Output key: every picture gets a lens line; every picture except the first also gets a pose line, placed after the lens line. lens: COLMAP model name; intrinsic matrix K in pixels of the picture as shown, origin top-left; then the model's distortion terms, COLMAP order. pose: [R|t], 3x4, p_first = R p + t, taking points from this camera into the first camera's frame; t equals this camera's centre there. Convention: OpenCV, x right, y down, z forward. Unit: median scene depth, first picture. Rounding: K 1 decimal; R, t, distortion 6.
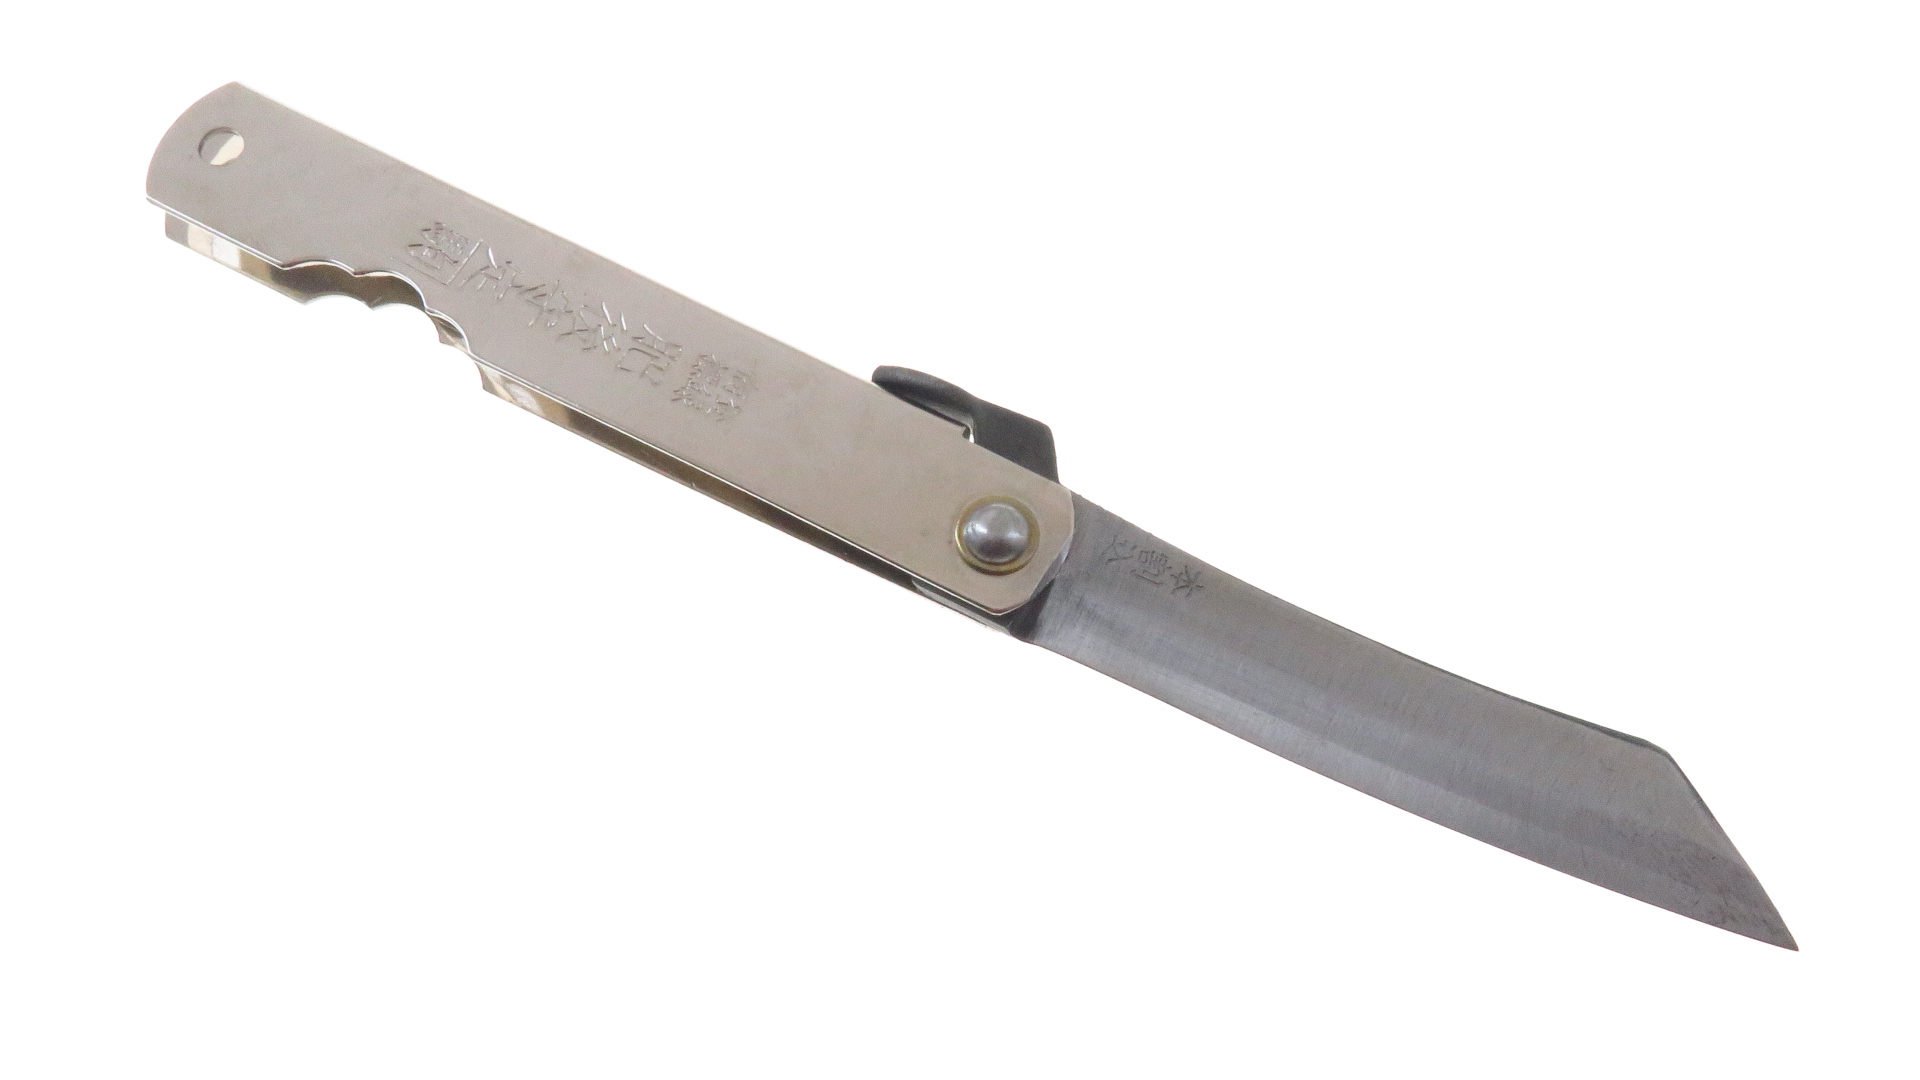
lens RADIAL K [[2961.1, 0, 947.7], [0, 2961.1, 541.4], [0, 0, 1]] dist [-0.061602, 0.000000]
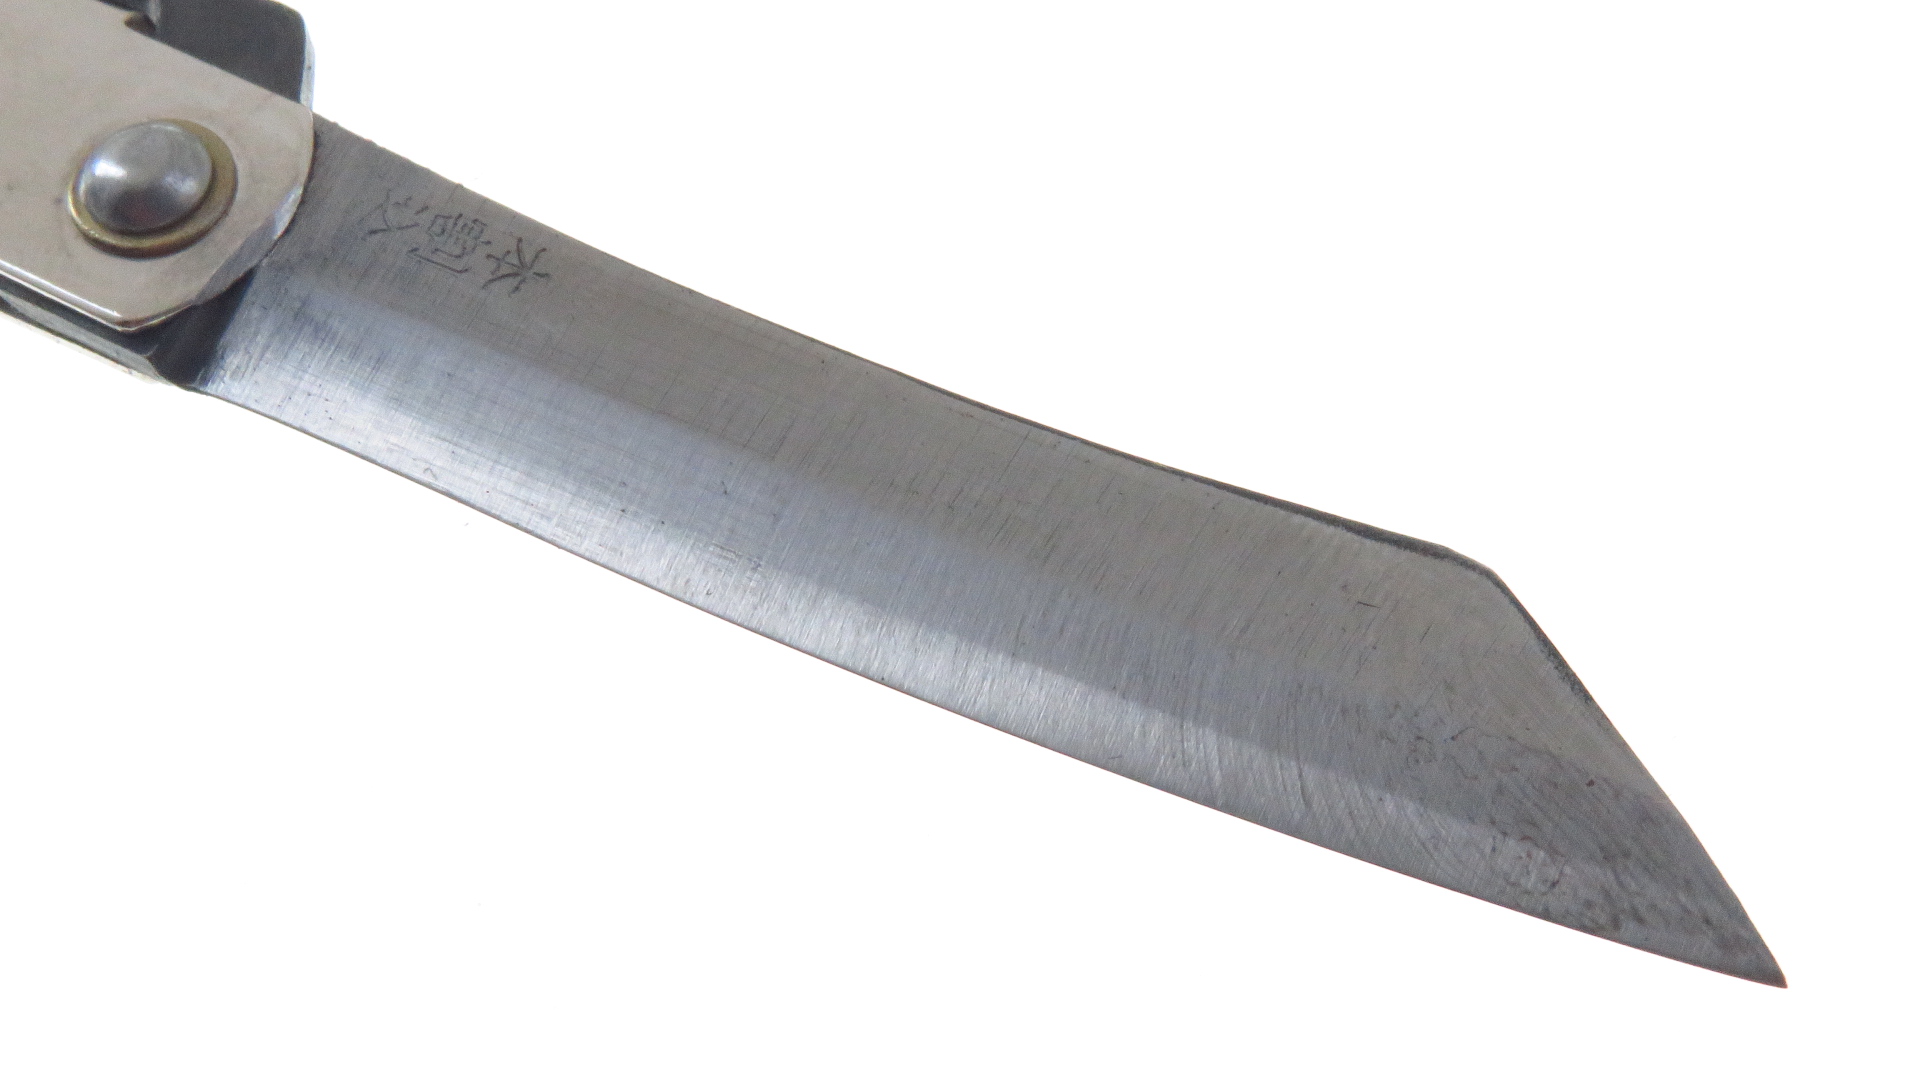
lens RADIAL K [[2961.1, 0, 978.3], [0, 2961.1, 539.5], [0, 0, 1]] dist [-0.061602, 0.000000]
pose [[0.998872, -0.004542, -0.047256, 0.180221], [-0.002750, 0.988204, -0.153120, 0.133343], [0.047394, 0.153077, 0.987077, 0.524320]]
